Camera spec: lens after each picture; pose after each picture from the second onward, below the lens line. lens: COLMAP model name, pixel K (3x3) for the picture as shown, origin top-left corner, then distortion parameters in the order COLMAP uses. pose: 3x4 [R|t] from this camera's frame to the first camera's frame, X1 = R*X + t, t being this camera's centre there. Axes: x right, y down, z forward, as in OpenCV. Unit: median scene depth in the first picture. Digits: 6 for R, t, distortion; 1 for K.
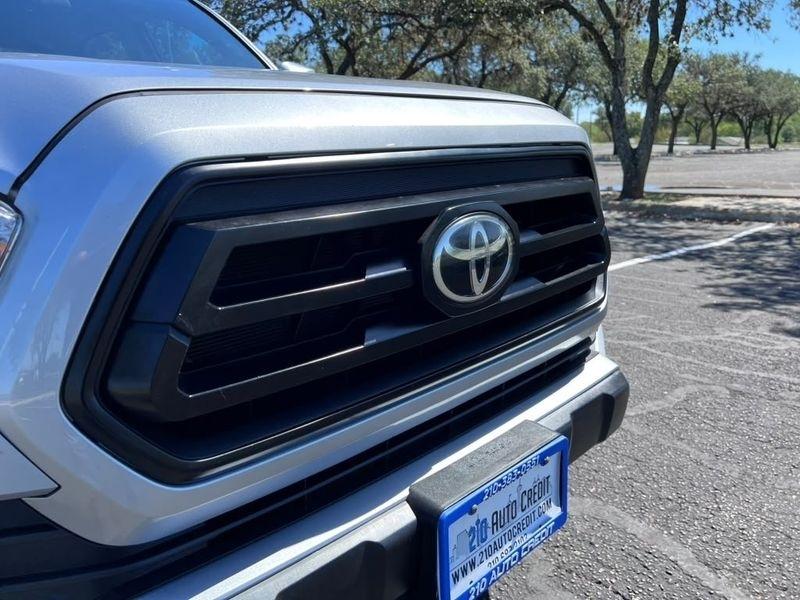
lens RADIAL K [[604.1, 0, 396.5], [0, 604.1, 302.8], [0, 0, 1]] dist [0.047707, -0.055125]
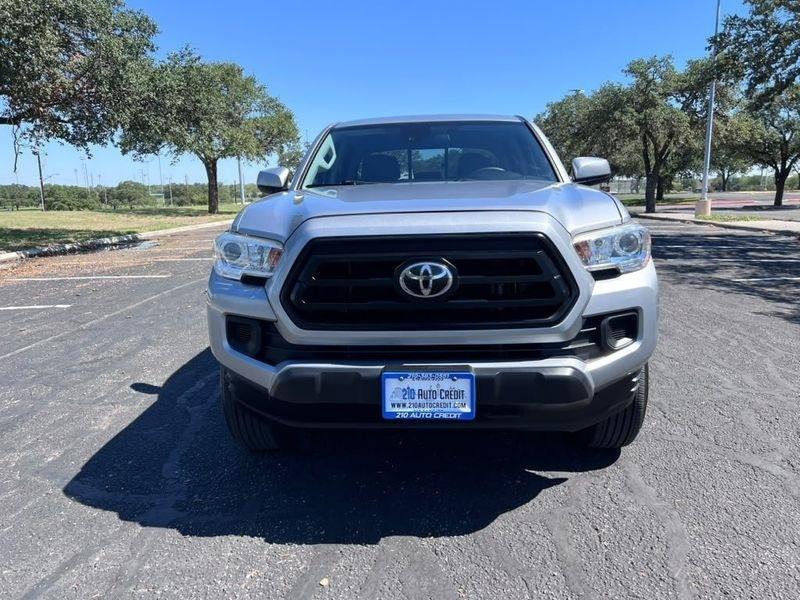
lens RADIAL K [[596.5, 0, 401.7], [0, 596.5, 302.7], [0, 0, 1]] dist [0.046409, -0.043448]
pose [[0.669515, 0.136009, -0.730240, 0.136466], [-0.184907, 0.982663, 0.013492, 0.000039], [0.719415, 0.125993, 0.683057, -0.051304]]
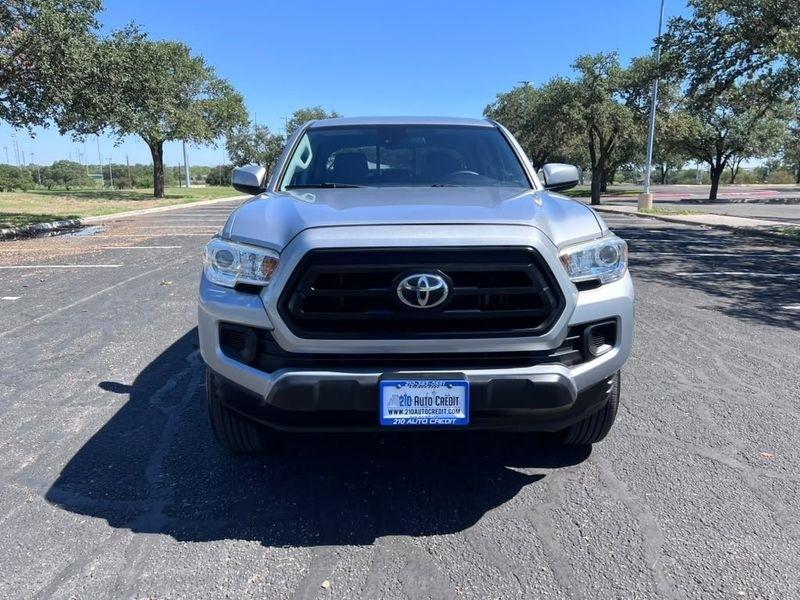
lens RADIAL K [[596.5, 0, 400.0], [0, 596.5, 300.0], [0, 0, 1]] dist [0.029423, -0.006836]
pose [[0.726439, 0.151535, -0.670316, 0.129217], [-0.190088, 0.981638, 0.015911, -0.004484], [0.660419, 0.115860, 0.741905, -0.066528]]
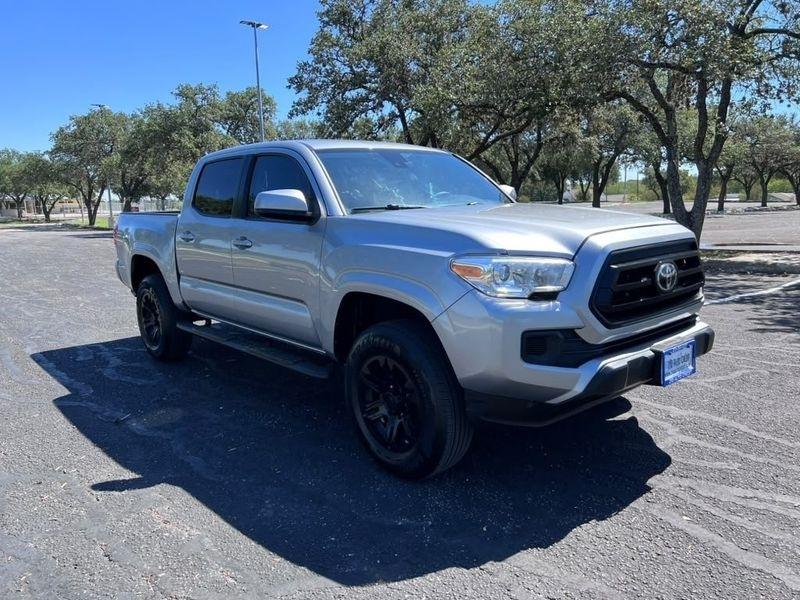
lens RADIAL K [[596.5, 0, 401.7], [0, 596.5, 302.7], [0, 0, 1]] dist [0.046409, -0.043448]
pose [[0.997432, -0.003636, -0.071529, -0.079301], [-0.003044, 0.995656, -0.093063, 0.027586], [0.071556, 0.093041, 0.993088, -0.171154]]
